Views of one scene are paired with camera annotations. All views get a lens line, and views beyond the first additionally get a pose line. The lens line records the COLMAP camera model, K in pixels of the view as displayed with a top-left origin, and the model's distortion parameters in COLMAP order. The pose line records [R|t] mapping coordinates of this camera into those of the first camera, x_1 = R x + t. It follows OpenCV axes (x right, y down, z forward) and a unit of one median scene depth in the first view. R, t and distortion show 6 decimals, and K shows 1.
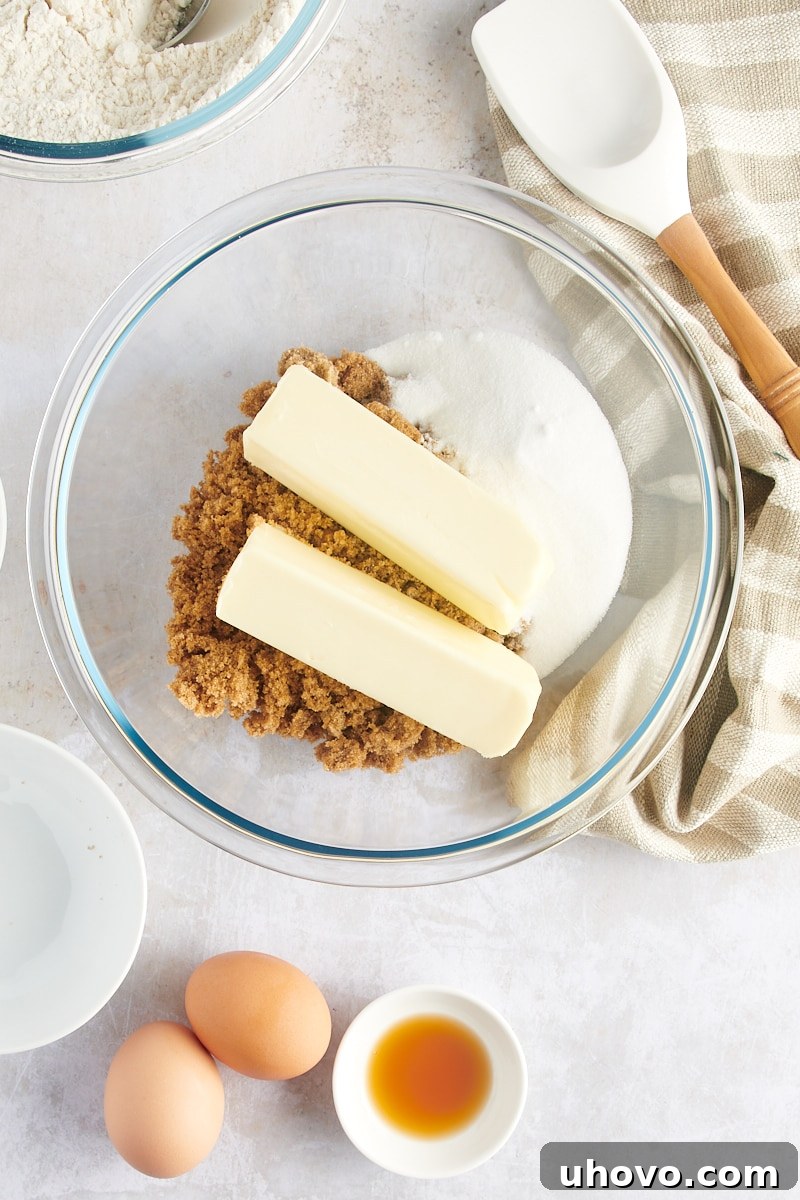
lens RADIAL K [[5110.8, 0, 389.8], [0, 5110.8, 603.3], [0, 0, 1]] dist [0.228553, 0.000000]
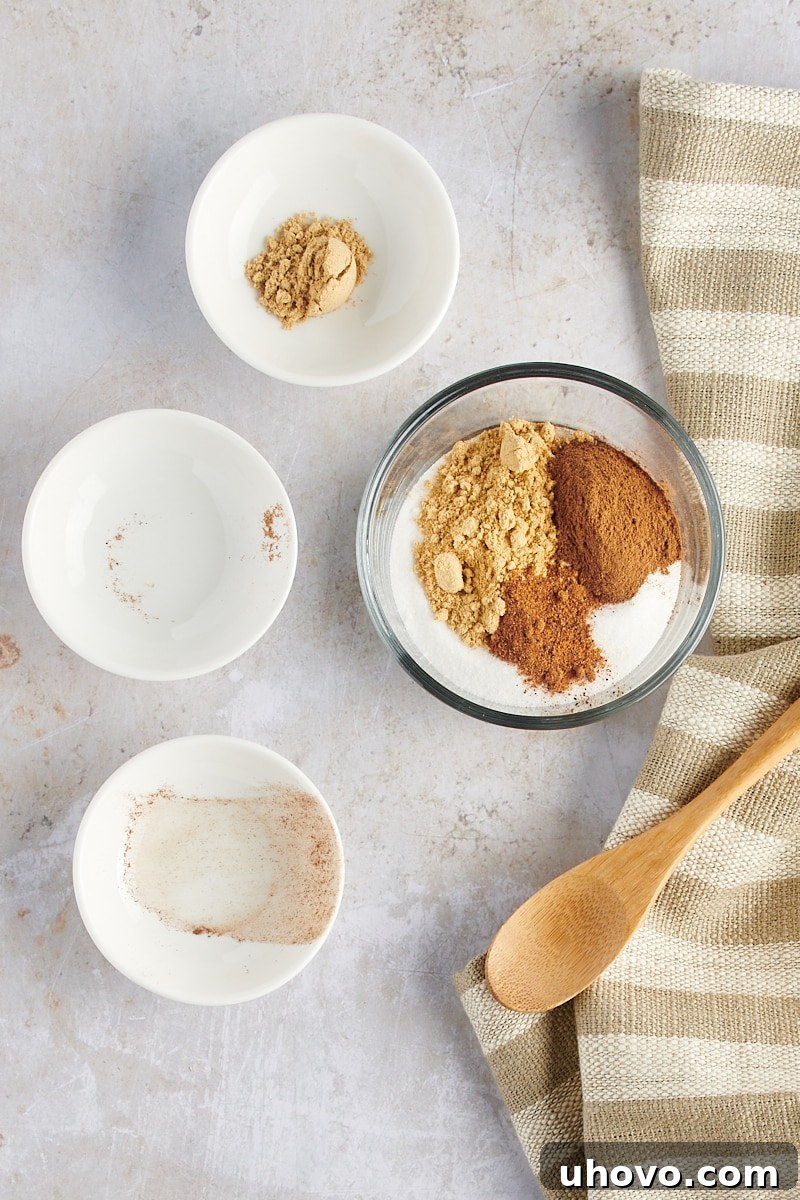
lens RADIAL K [[5110.8, 0, 403.8], [0, 5110.8, 602.1], [0, 0, 1]] dist [0.228553, 0.000000]
pose [[0.999922, -0.000095, -0.012482, 0.000497], [0.000052, 0.999994, -0.003437, -0.006826], [0.012482, 0.003436, 0.999916, 0.278578]]
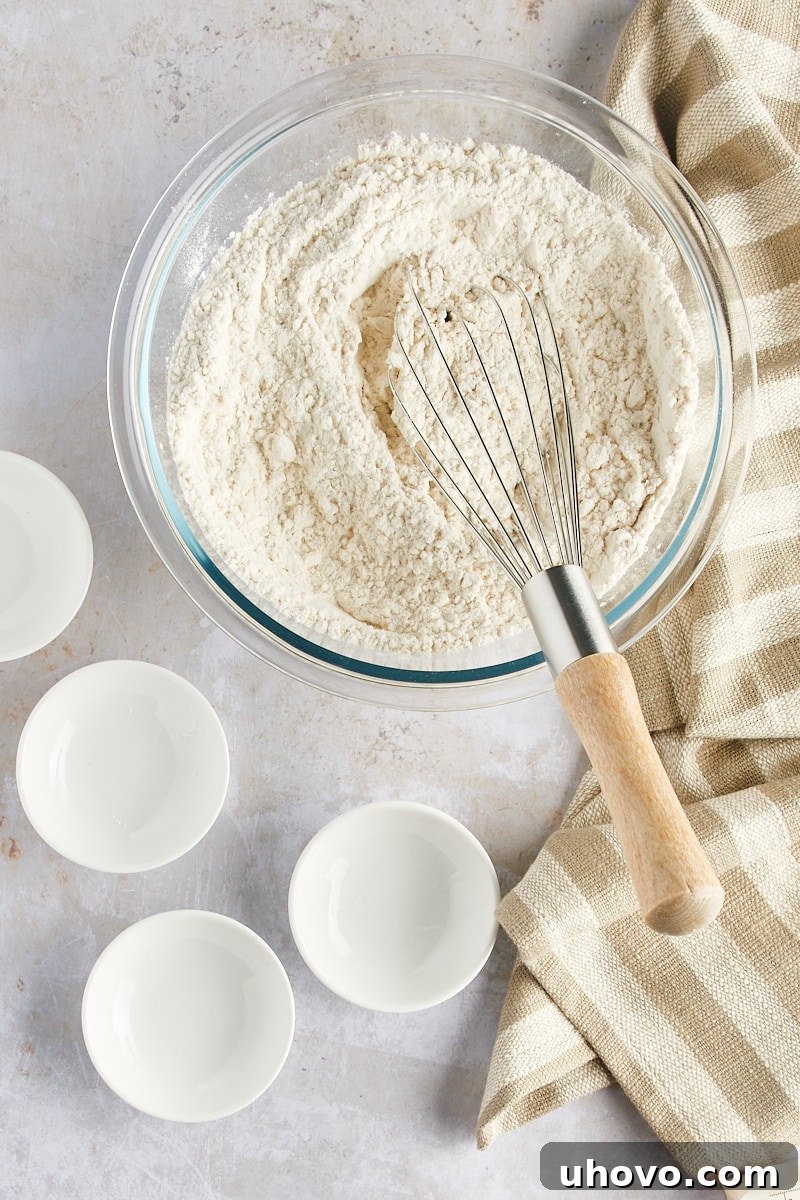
lens RADIAL K [[5110.8, 0, 393.0], [0, 5110.8, 599.2], [0, 0, 1]] dist [0.228553, 0.000000]
pose [[0.999997, -0.000100, 0.002261, -0.000388], [0.000105, 0.999997, -0.002589, -0.000959], [-0.002261, 0.002590, 0.999994, 0.080467]]
